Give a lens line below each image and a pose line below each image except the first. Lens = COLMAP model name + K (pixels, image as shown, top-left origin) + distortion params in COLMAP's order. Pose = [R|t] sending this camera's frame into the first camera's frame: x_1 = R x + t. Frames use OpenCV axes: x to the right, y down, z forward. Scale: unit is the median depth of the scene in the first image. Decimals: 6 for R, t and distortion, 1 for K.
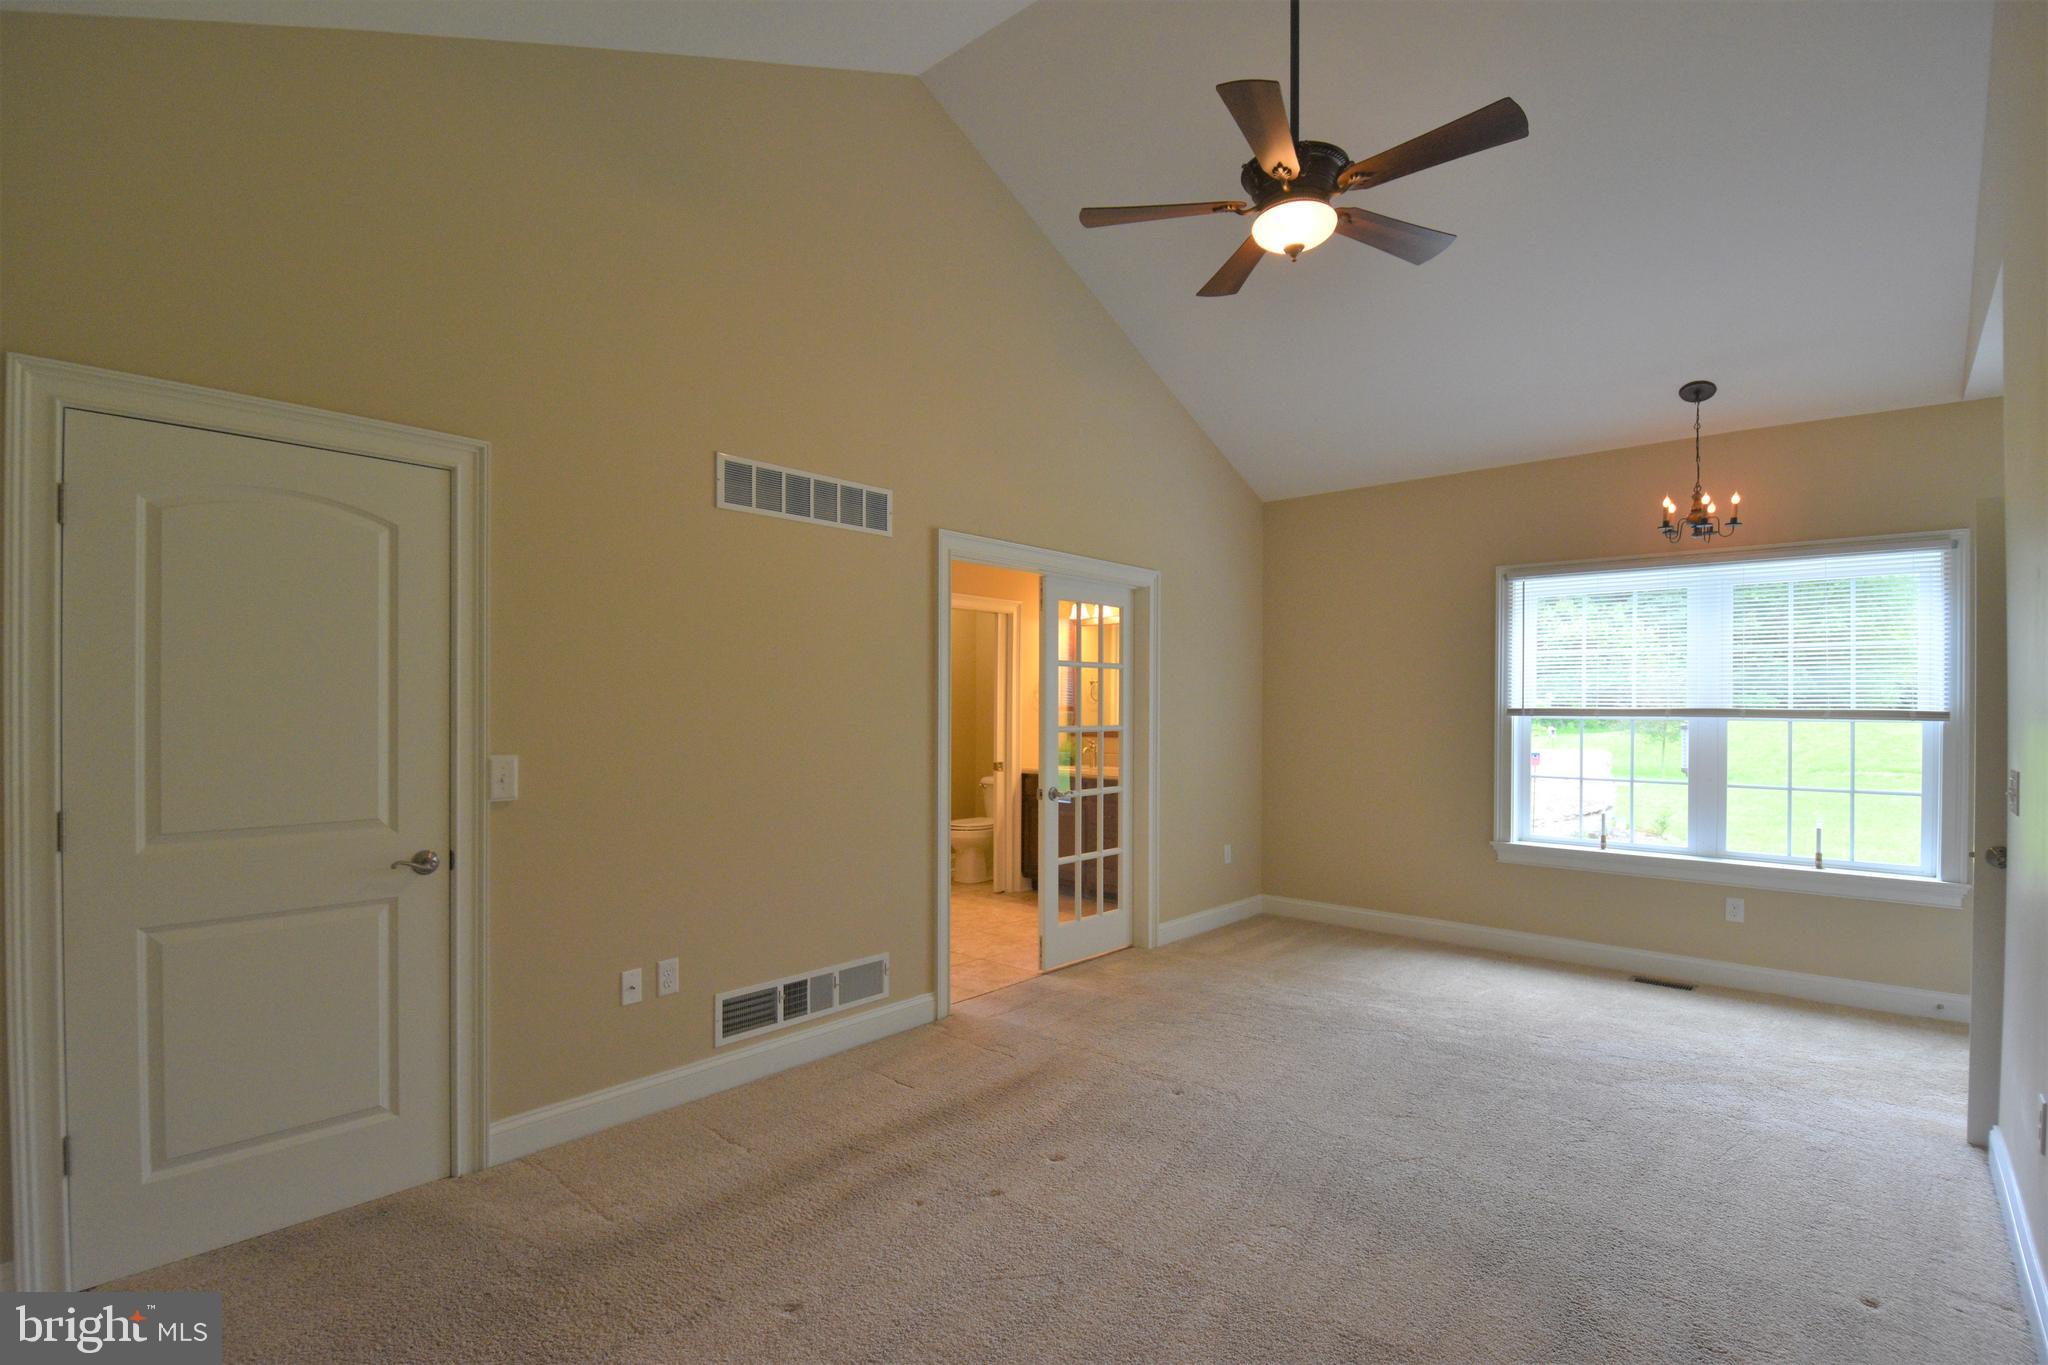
lens RADIAL K [[969.5, 0, 1017.1], [0, 969.5, 711.6], [0, 0, 1]] dist [0.016032, -0.023395]
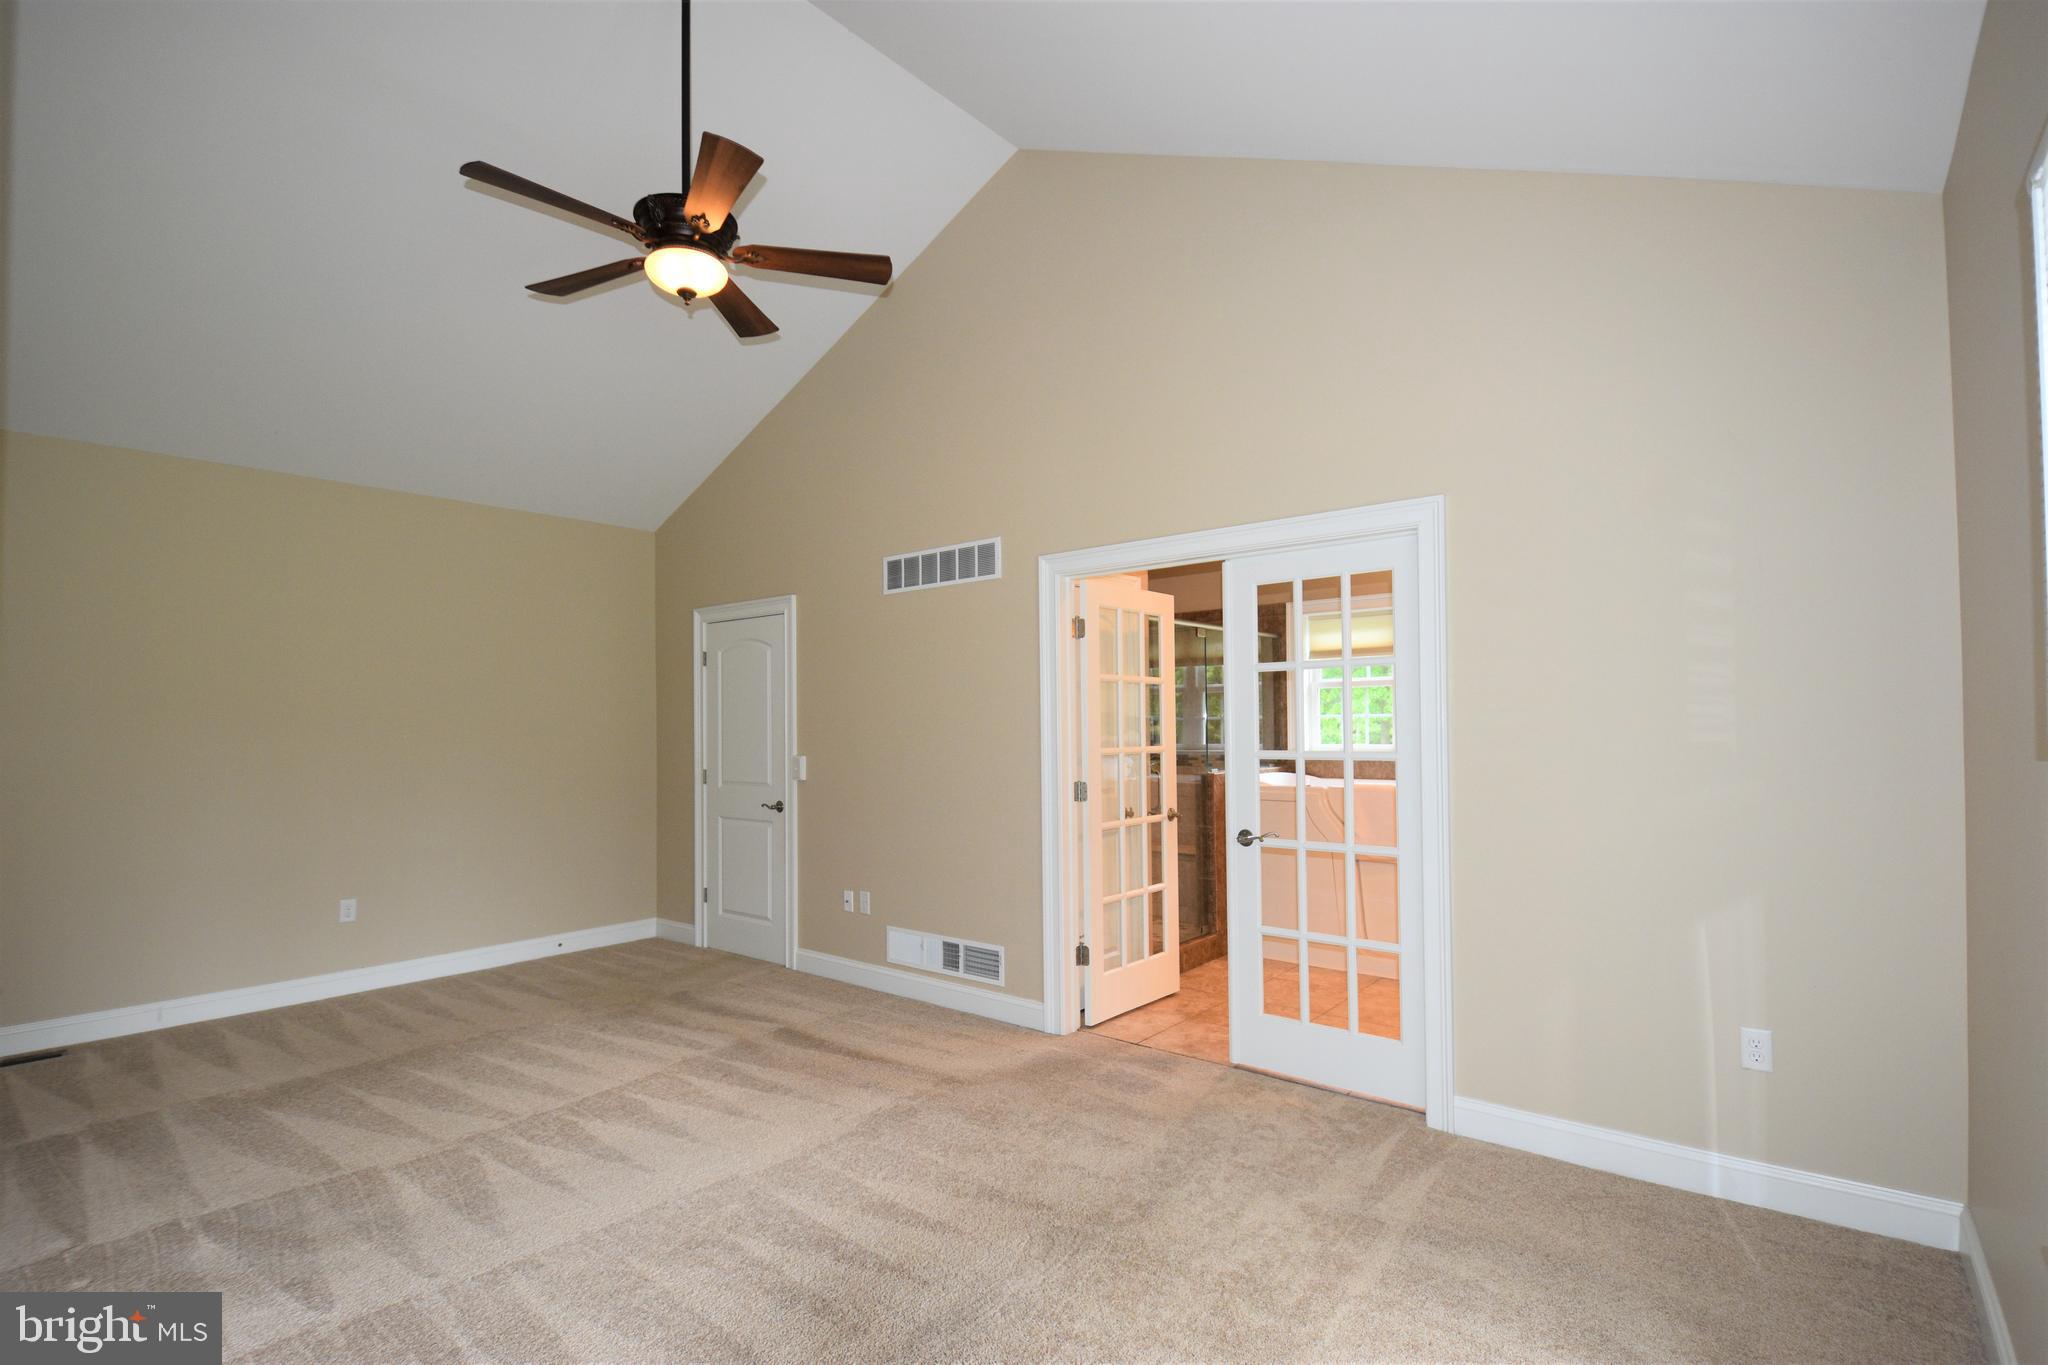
lens RADIAL K [[969.5, 0, 1017.1], [0, 969.5, 711.6], [0, 0, 1]] dist [0.016032, -0.023395]
pose [[0.028070, -0.021397, -0.999377, 1.000488], [0.005059, 0.999761, -0.021263, -0.000097], [0.999593, -0.004459, 0.028172, 0.989726]]
